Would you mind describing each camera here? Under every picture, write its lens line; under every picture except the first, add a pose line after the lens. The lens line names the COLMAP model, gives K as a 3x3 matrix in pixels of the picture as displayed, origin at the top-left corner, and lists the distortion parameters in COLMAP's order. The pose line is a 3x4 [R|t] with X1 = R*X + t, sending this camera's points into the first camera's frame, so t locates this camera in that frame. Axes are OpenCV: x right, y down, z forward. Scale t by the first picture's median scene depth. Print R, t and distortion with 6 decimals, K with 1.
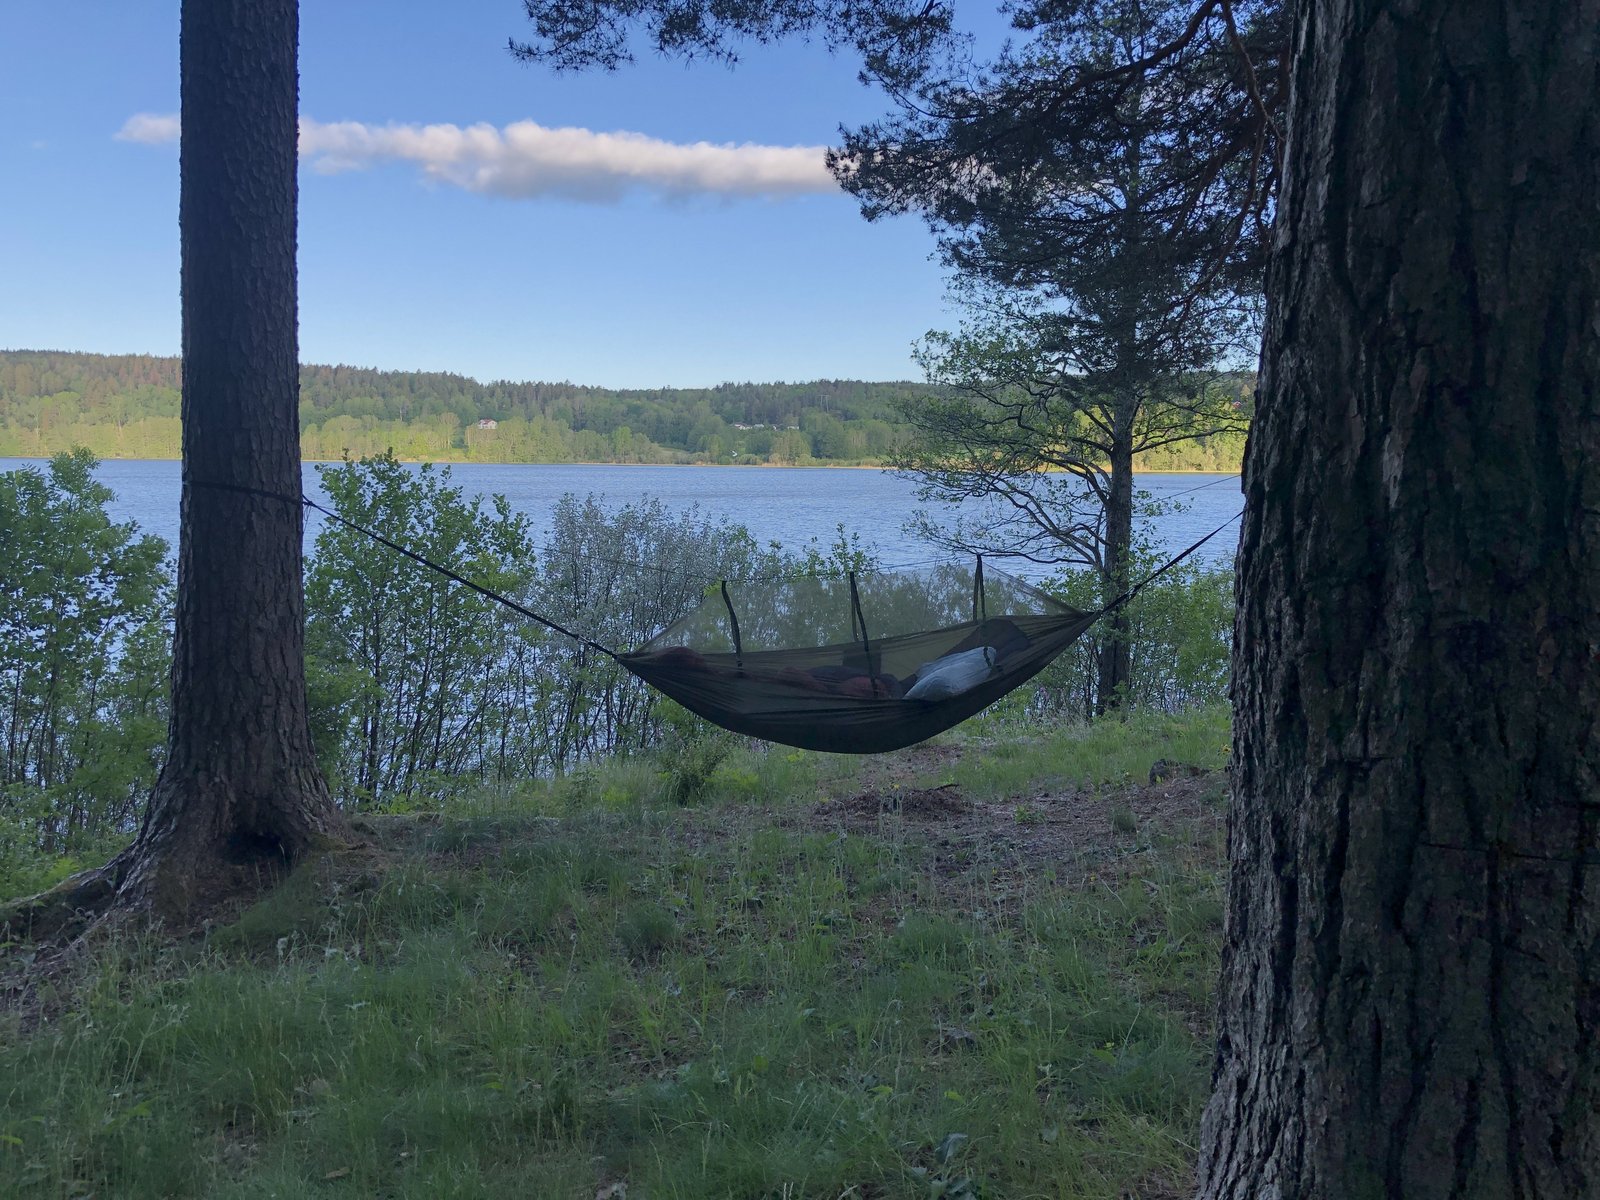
lens RADIAL K [[1295.3, 0, 795.9], [0, 1295.3, 589.8], [0, 0, 1]] dist [0.040043, -0.034103]
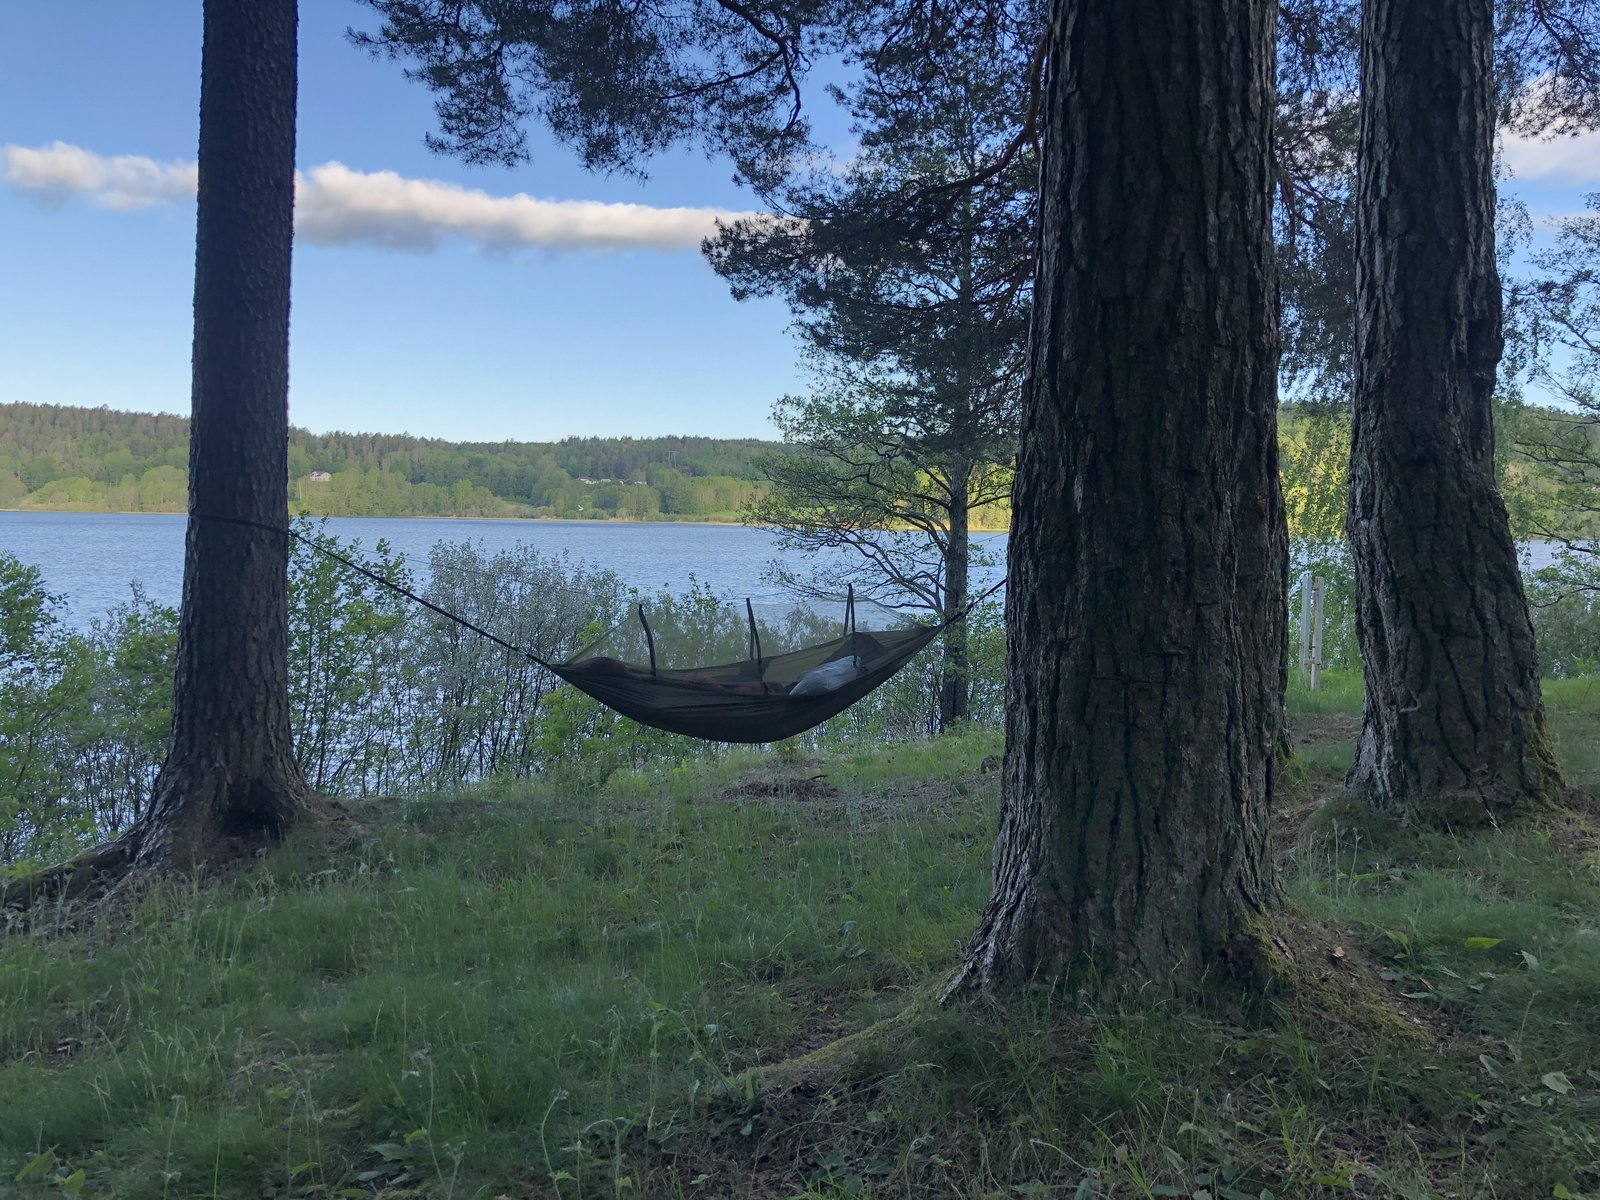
lens RADIAL K [[1295.3, 0, 812.2], [0, 1295.3, 587.8], [0, 0, 1]] dist [0.040043, -0.034103]
pose [[0.991414, 0.000795, 0.130755, -0.051229], [0.005099, 0.998986, -0.044737, 0.034469], [-0.130658, 0.045019, 0.990405, -0.225829]]
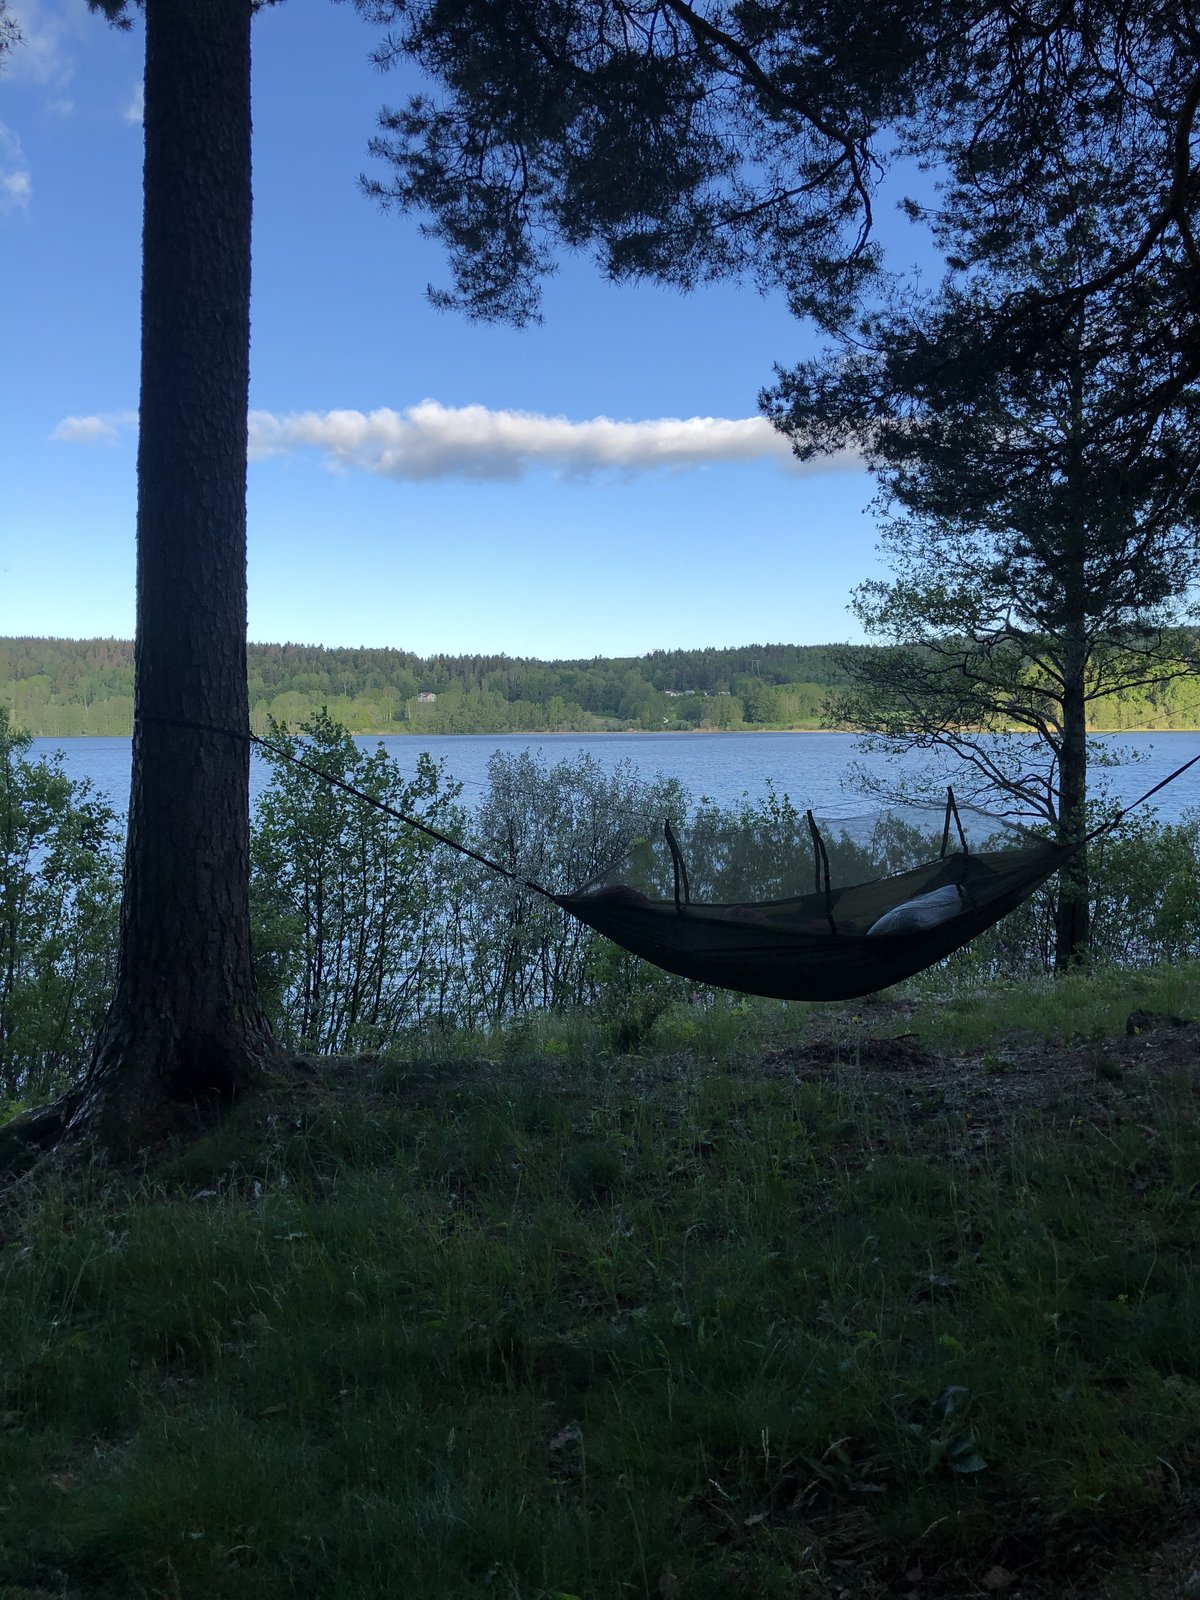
lens RADIAL K [[1295.3, 0, 589.5], [0, 1295.3, 762.1], [0, 0, 1]] dist [0.040043, -0.034103]
pose [[0.994145, -0.016424, -0.106798, -0.008322], [0.008559, 0.997245, -0.073690, 0.024429], [0.107714, 0.072344, 0.991546, 0.028564]]
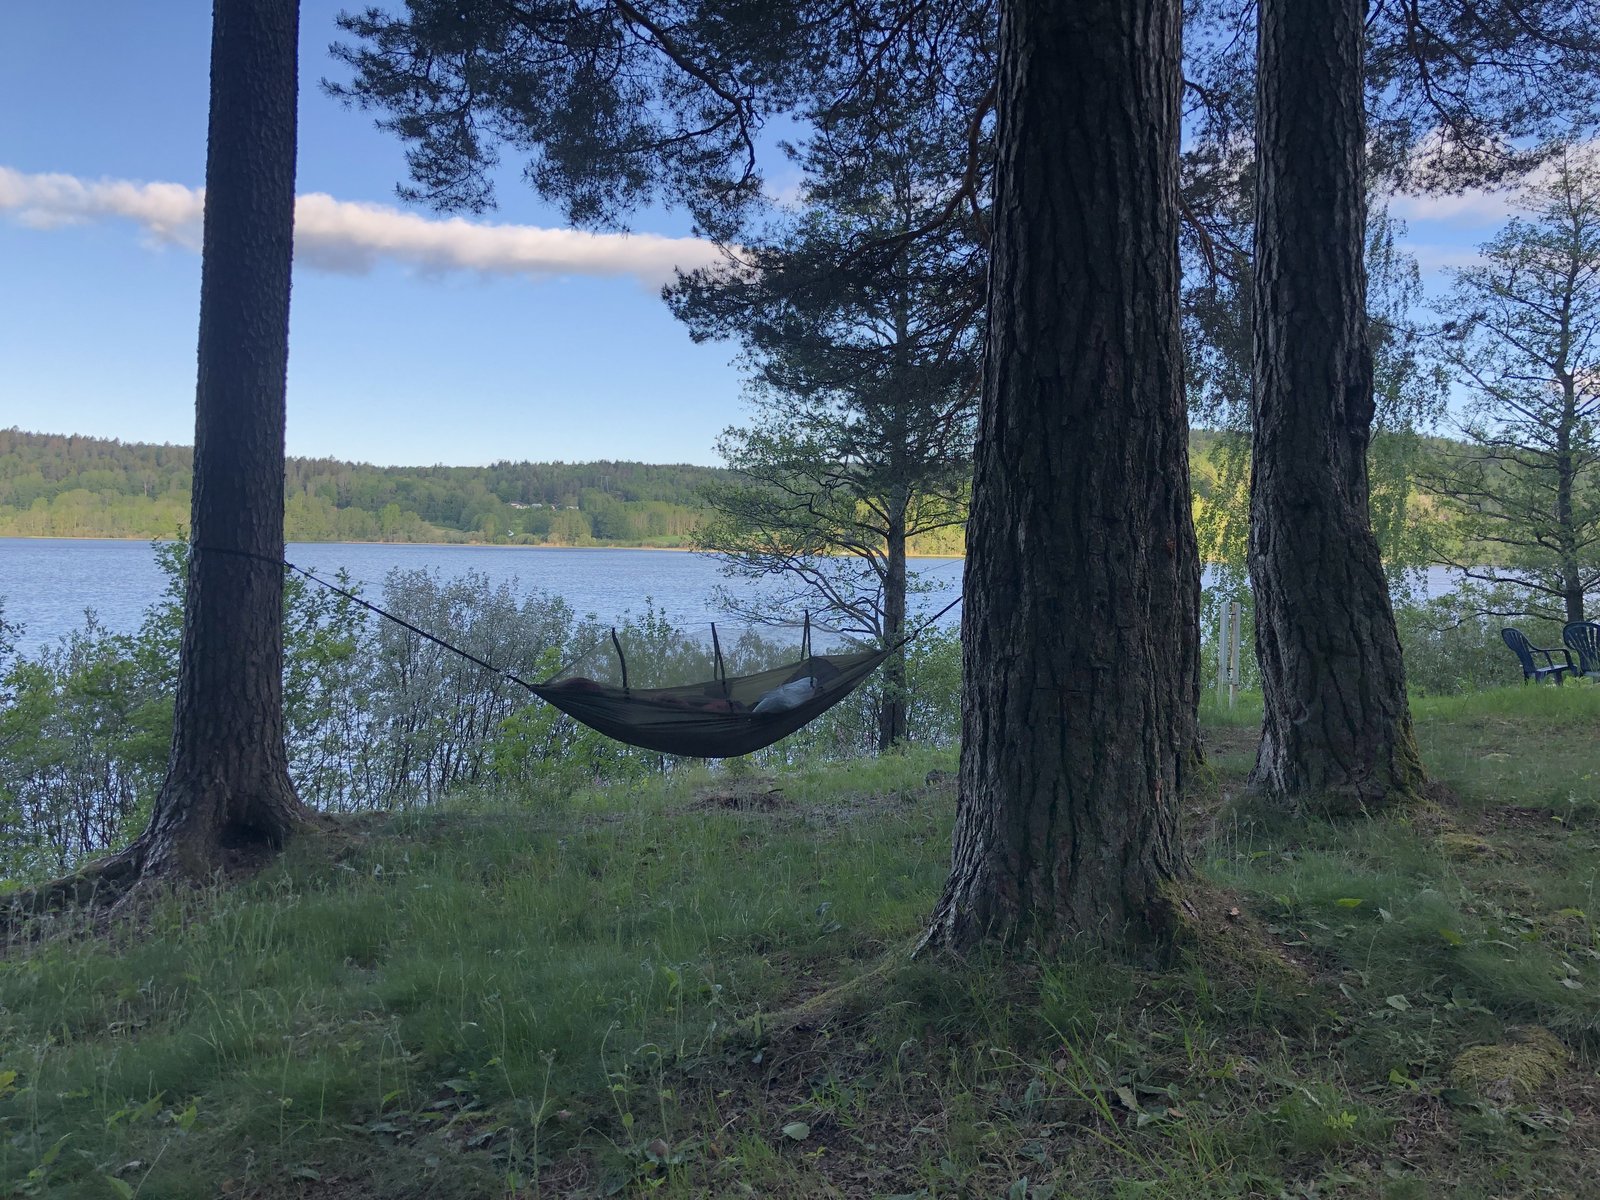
lens RADIAL K [[1295.3, 0, 823.8], [0, 1295.3, 589.0], [0, 0, 1]] dist [0.040043, -0.034103]
pose [[0.981748, 0.002581, 0.190169, -0.090590], [0.009542, 0.997980, -0.062806, 0.038030], [-0.189948, 0.063474, 0.979740, -0.320747]]
